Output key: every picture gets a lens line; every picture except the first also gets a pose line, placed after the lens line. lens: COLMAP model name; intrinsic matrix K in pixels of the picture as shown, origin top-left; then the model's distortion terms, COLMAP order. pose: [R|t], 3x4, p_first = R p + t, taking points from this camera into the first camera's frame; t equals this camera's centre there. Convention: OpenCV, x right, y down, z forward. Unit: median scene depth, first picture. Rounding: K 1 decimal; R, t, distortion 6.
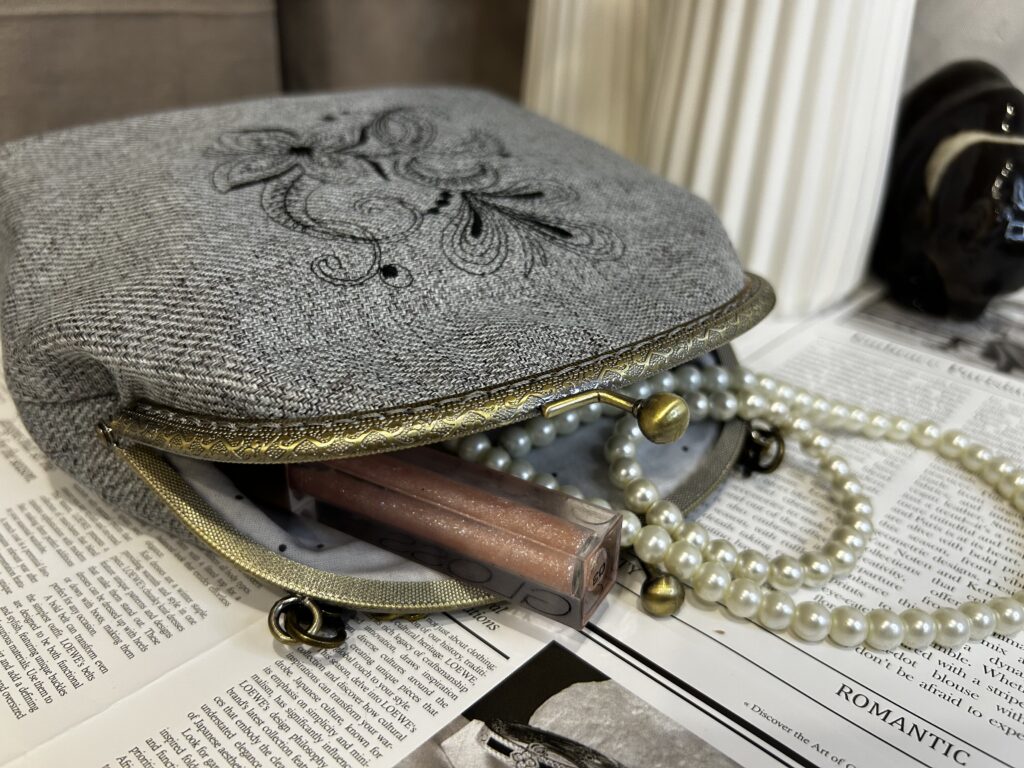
lens RADIAL K [[806.5, 0, 521.3], [0, 806.5, 383.2], [0, 0, 1]] dist [0.030611, -0.078253]
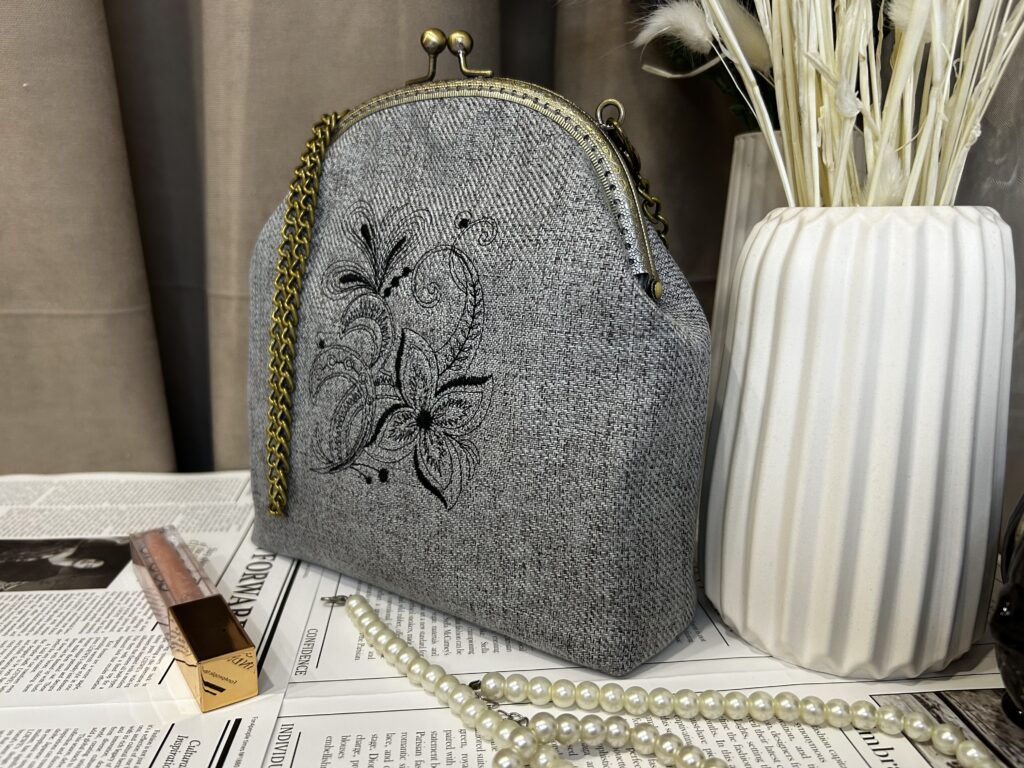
lens RADIAL K [[790.9, 0, 512.0], [0, 790.9, 384.0], [0, 0, 1]] dist [0.111183, -0.175455]
pose [[-0.659407, -0.638073, 0.397549, -0.924579], [0.746652, -0.494152, 0.445336, -0.802097], [-0.087707, 0.590489, 0.802266, -0.044685]]
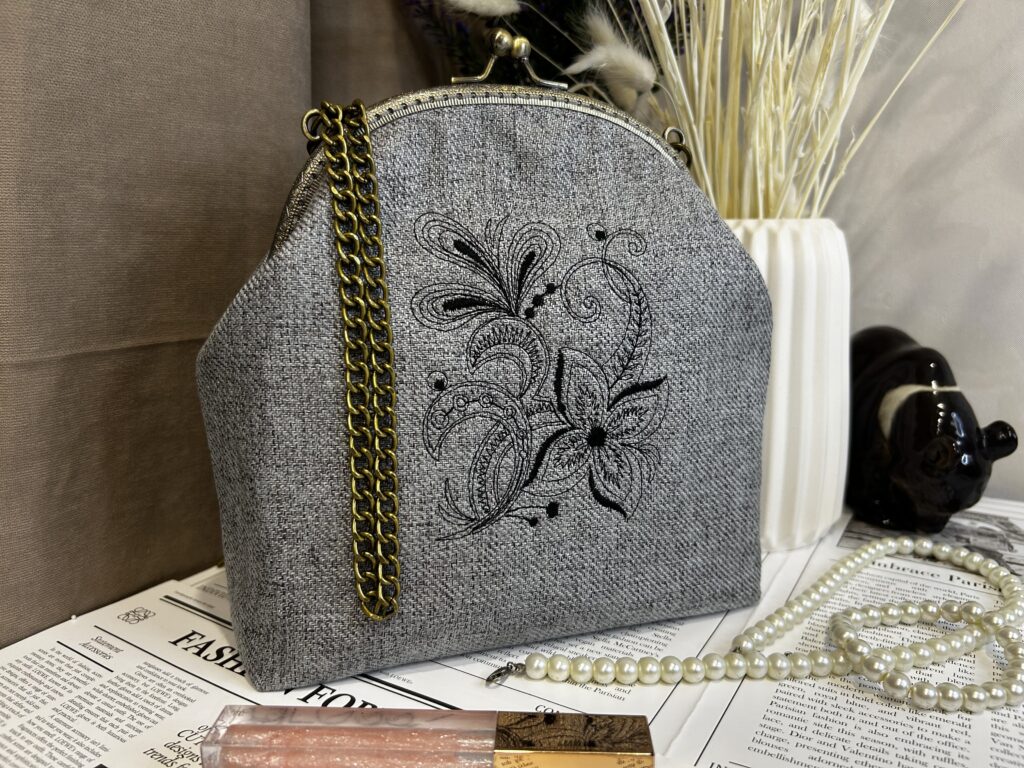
lens RADIAL K [[790.9, 0, 512.0], [0, 790.9, 384.0], [0, 0, 1]] dist [0.111183, -0.175455]
pose [[-0.815635, -0.480866, -0.321727, 0.296256], [0.005820, -0.562865, 0.826528, -1.401791], [-0.578538, 0.672273, 0.461891, 0.523500]]
